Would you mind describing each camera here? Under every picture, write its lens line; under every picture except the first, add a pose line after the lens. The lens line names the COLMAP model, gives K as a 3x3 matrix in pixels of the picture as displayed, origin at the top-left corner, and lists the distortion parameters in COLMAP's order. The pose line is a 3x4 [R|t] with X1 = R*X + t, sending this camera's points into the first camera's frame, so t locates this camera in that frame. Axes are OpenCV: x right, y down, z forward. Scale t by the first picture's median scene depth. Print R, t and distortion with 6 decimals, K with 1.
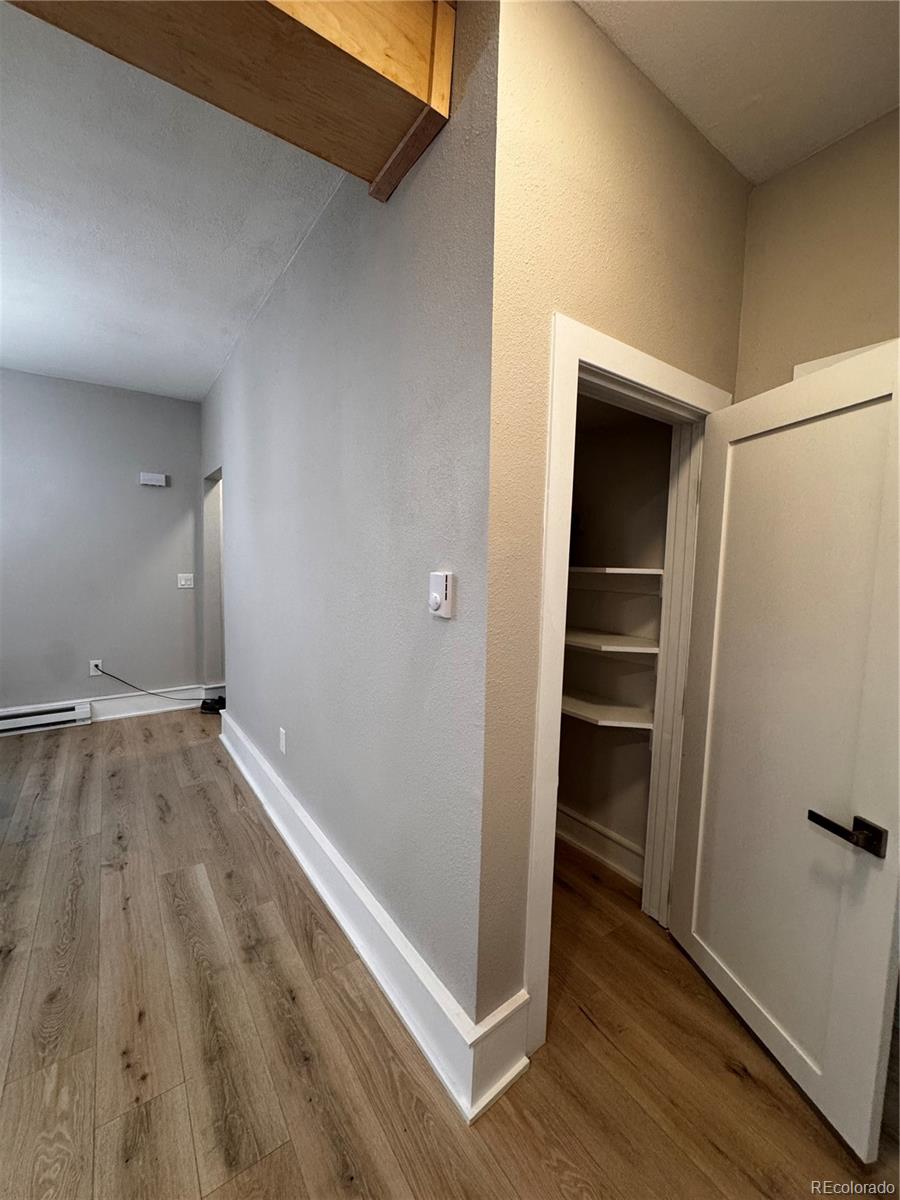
lens RADIAL K [[479.7, 0, 450.8], [0, 479.7, 599.7], [0, 0, 1]] dist [-0.001953, 0.000192]
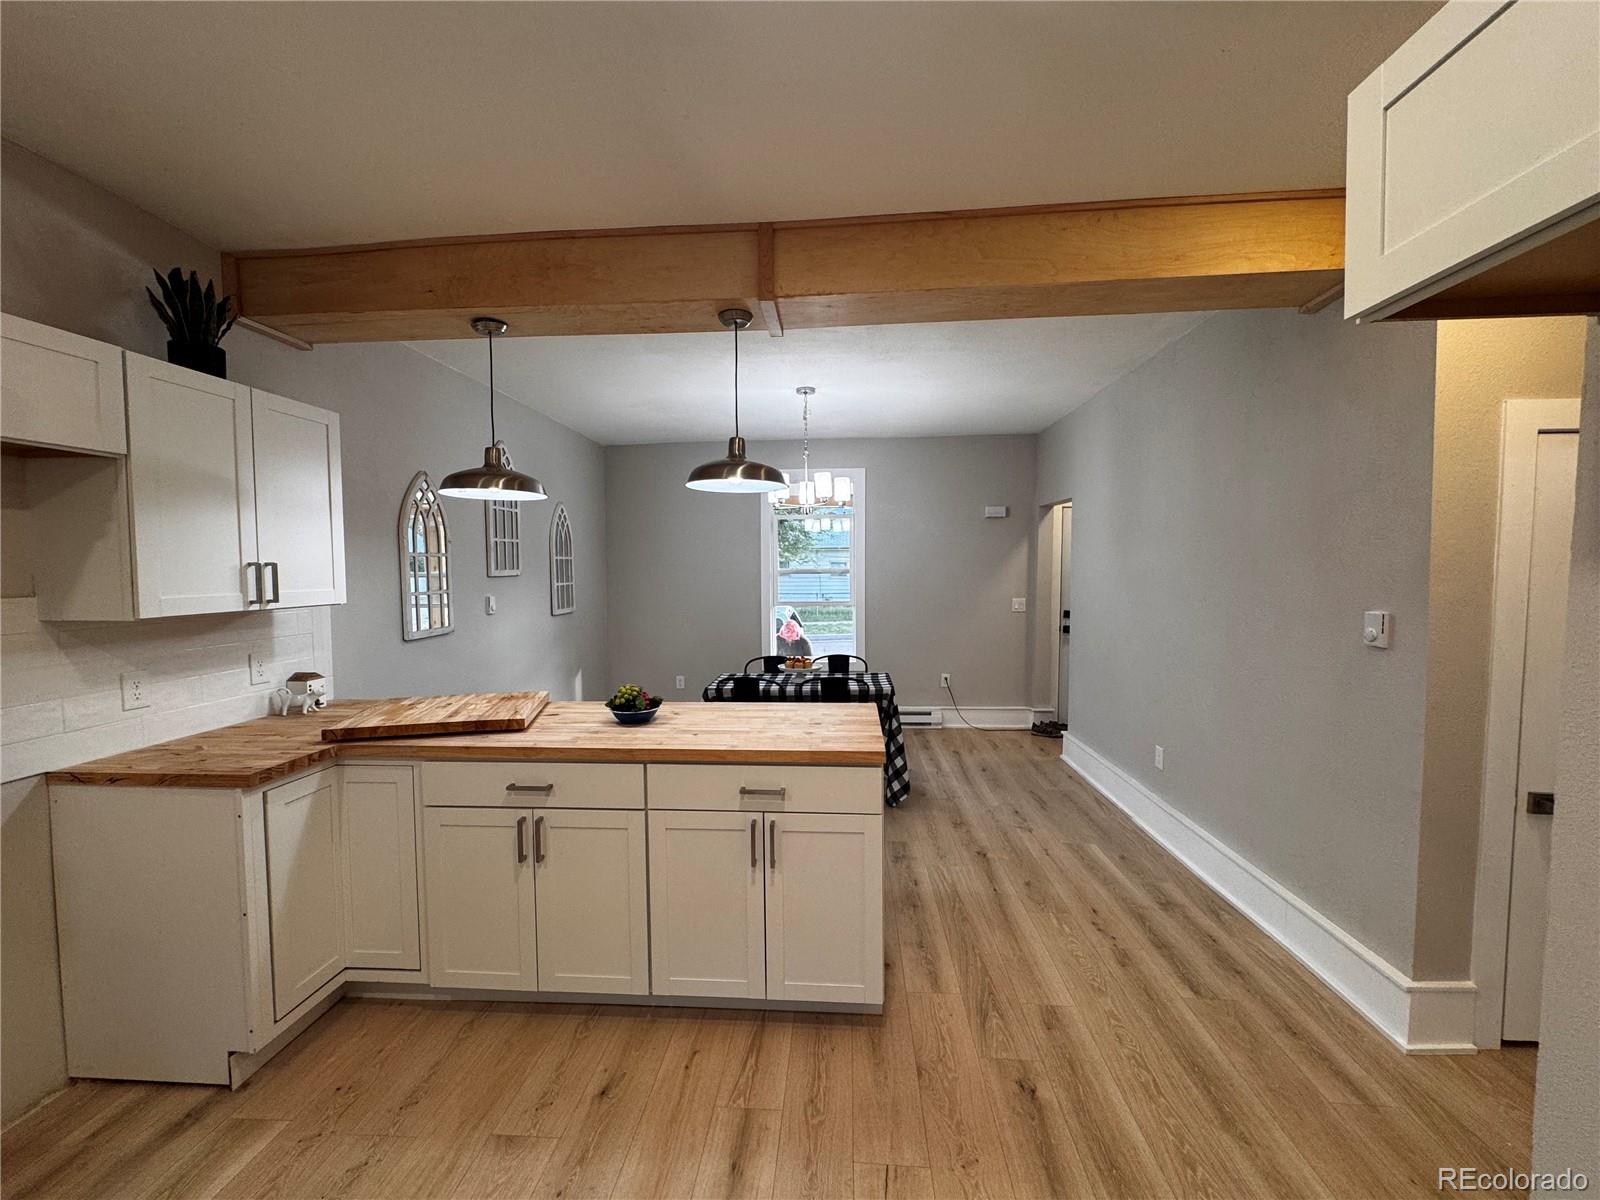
lens RADIAL K [[639.6, 0, 800.4], [0, 639.6, 598.4], [0, 0, 1]] dist [-0.001953, 0.000192]
pose [[0.772350, 0.005237, -0.635175, -0.088487], [-0.030439, 0.999122, -0.028776, 0.002247], [0.634467, 0.041559, 0.771832, -0.903092]]
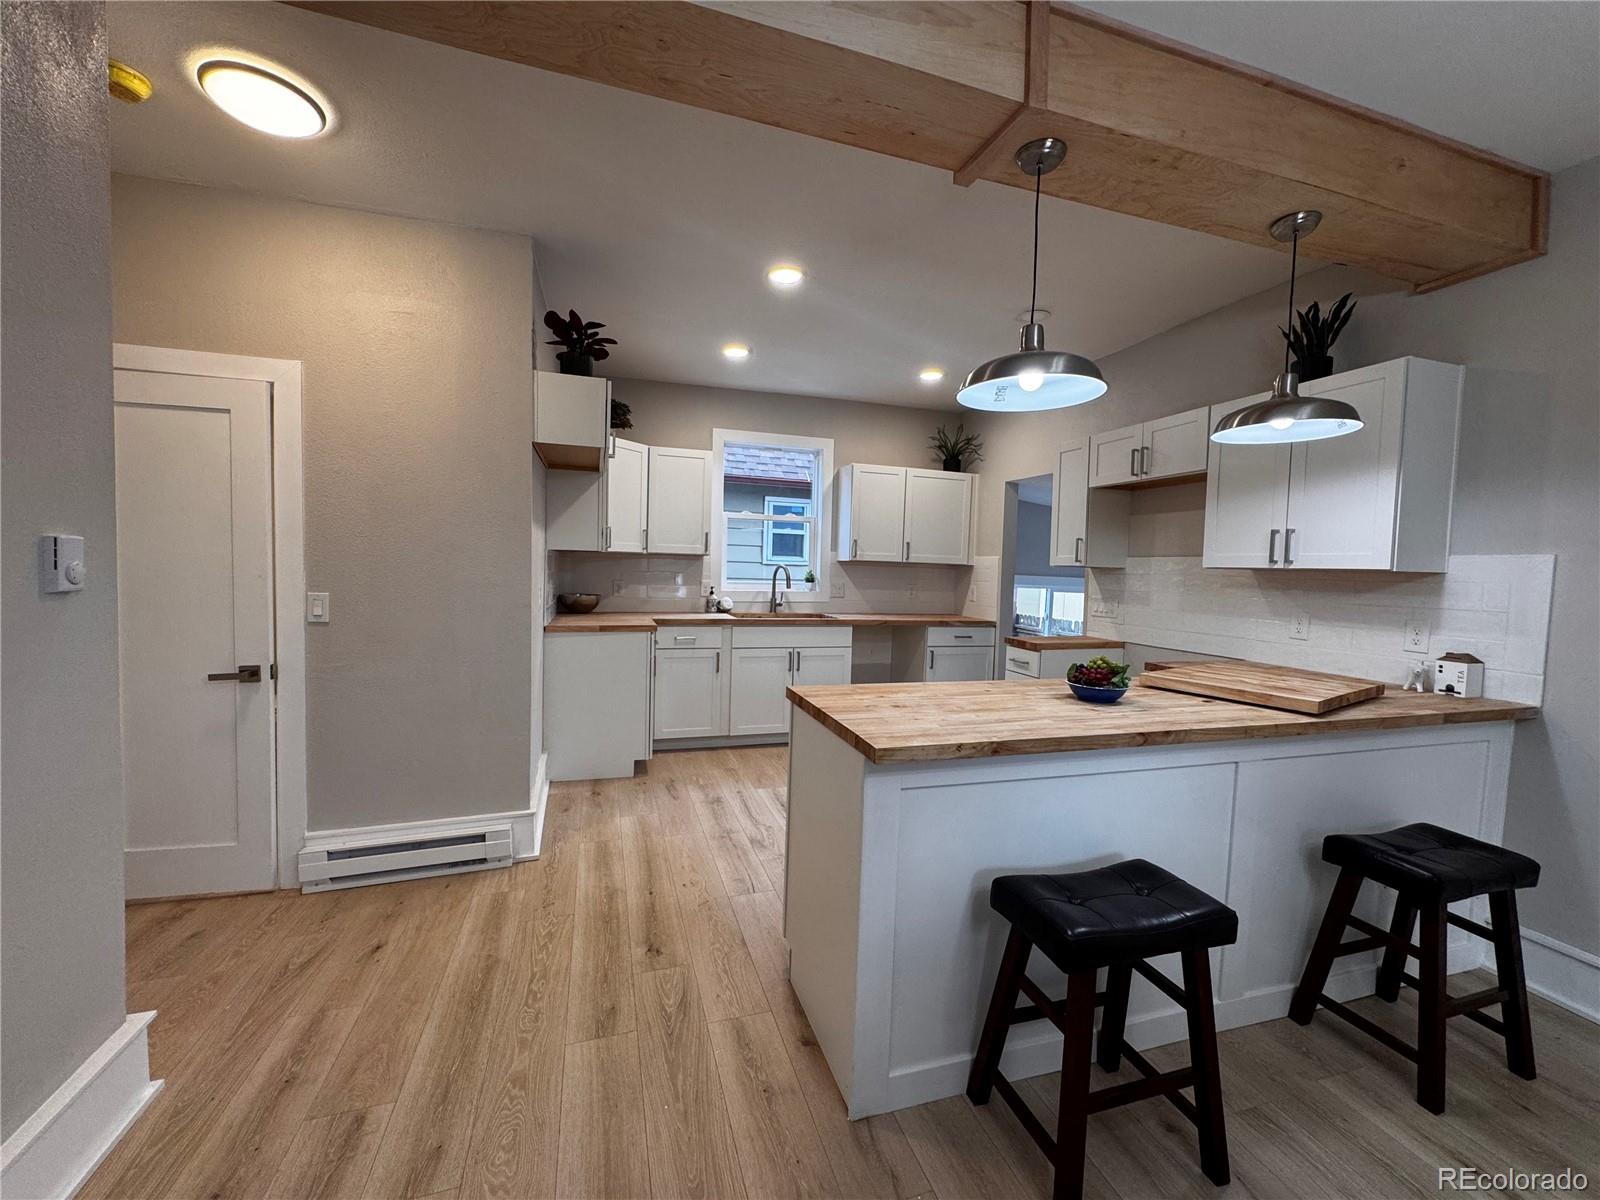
lens RADIAL K [[639.6, 0, 797.7], [0, 639.6, 598.9], [0, 0, 1]] dist [-0.001953, 0.000192]
pose [[-0.950506, -0.062190, 0.304418, -1.055615], [-0.022419, 0.990937, 0.132440, -0.083041], [-0.309896, 0.119060, -0.943286, 1.161337]]
